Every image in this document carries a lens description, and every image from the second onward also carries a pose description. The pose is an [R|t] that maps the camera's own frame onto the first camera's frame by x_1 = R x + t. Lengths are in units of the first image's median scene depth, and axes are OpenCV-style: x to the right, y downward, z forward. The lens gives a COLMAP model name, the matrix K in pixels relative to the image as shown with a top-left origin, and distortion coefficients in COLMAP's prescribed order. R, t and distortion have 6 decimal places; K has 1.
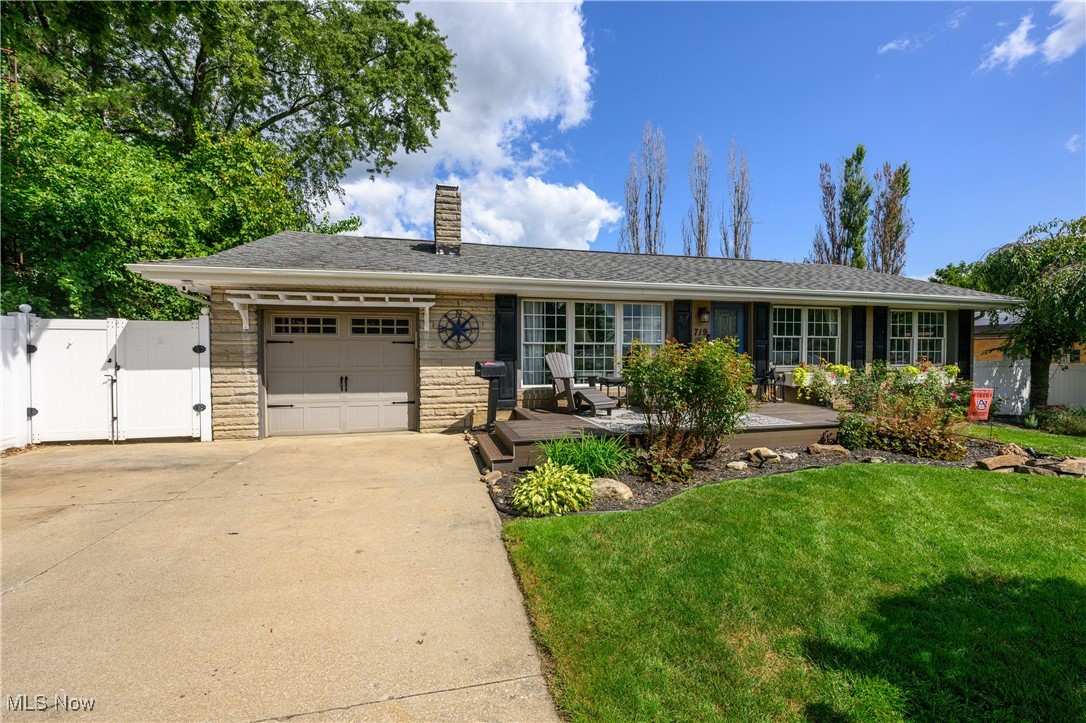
lens RADIAL K [[451.1, 0, 543.3], [0, 451.1, 356.5], [0, 0, 1]] dist [-0.000903, -0.000041]
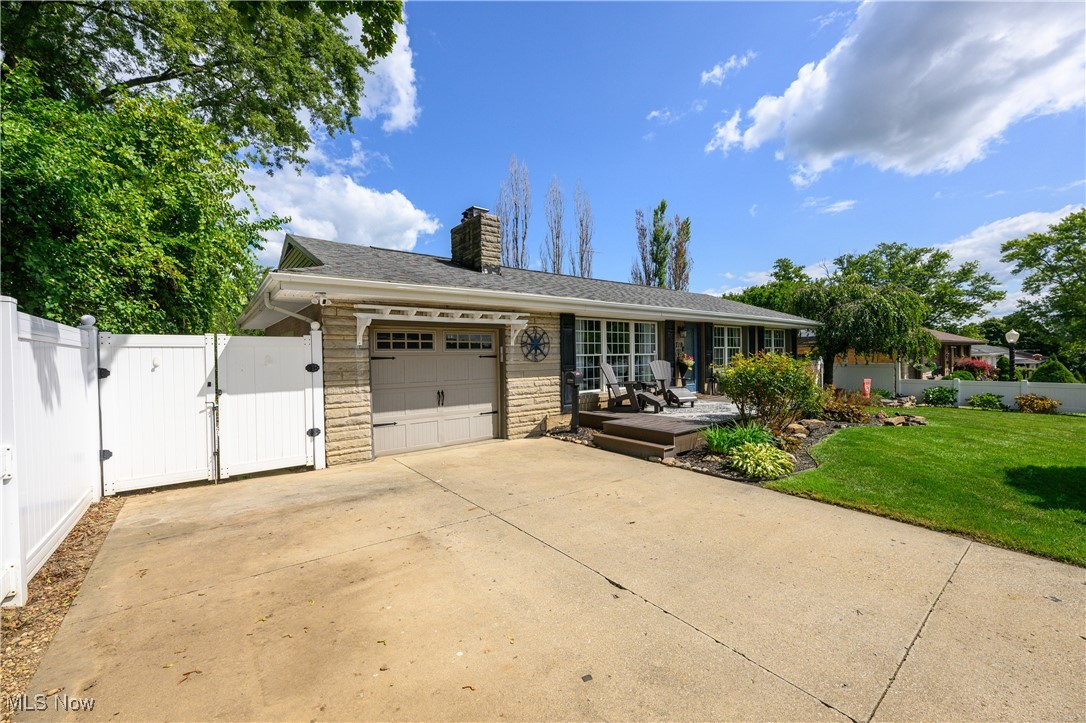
lens RADIAL K [[424.9, 0, 543.0], [0, 424.9, 361.5], [0, 0, 1]] dist [-0.001643, -0.000148]
pose [[0.916622, -0.020072, 0.399250, -0.589497], [0.022221, 0.999753, -0.000755, -0.015766], [-0.399136, 0.009563, 0.916842, 0.028426]]
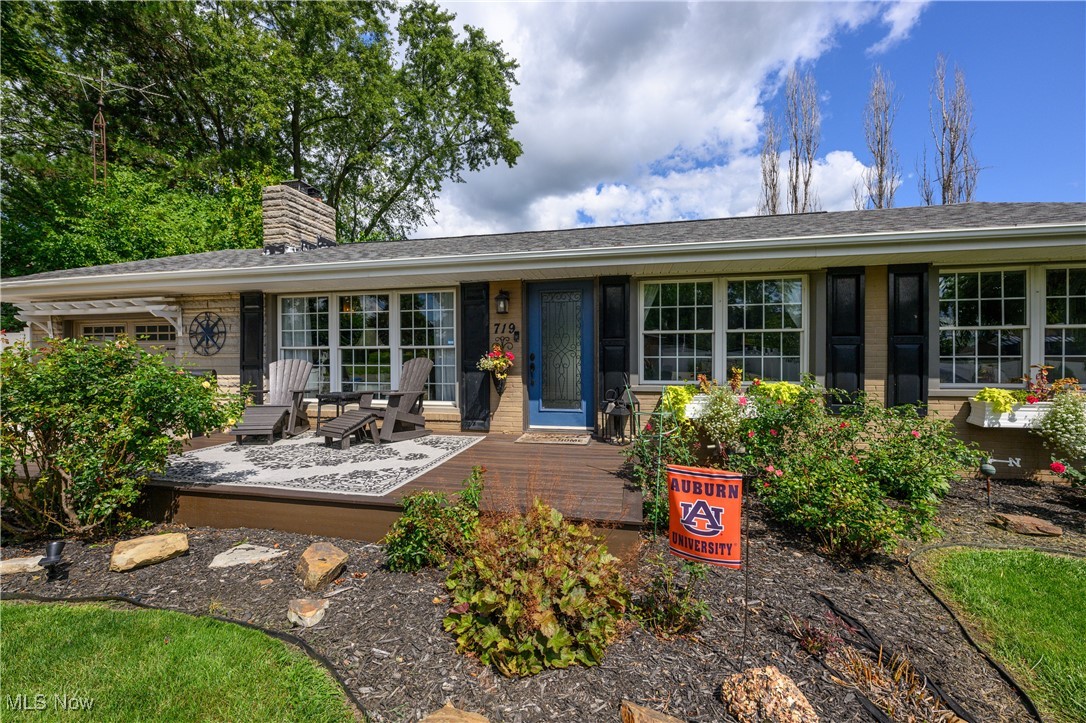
lens RADIAL K [[434.6, 0, 542.0], [0, 434.6, 358.4], [0, 0, 1]] dist [0.000897, 0.000104]
pose [[0.892585, -0.002963, -0.450869, 0.795574], [-0.002307, 0.999935, -0.011139, -0.002906], [0.450873, 0.010983, 0.892521, 0.525833]]
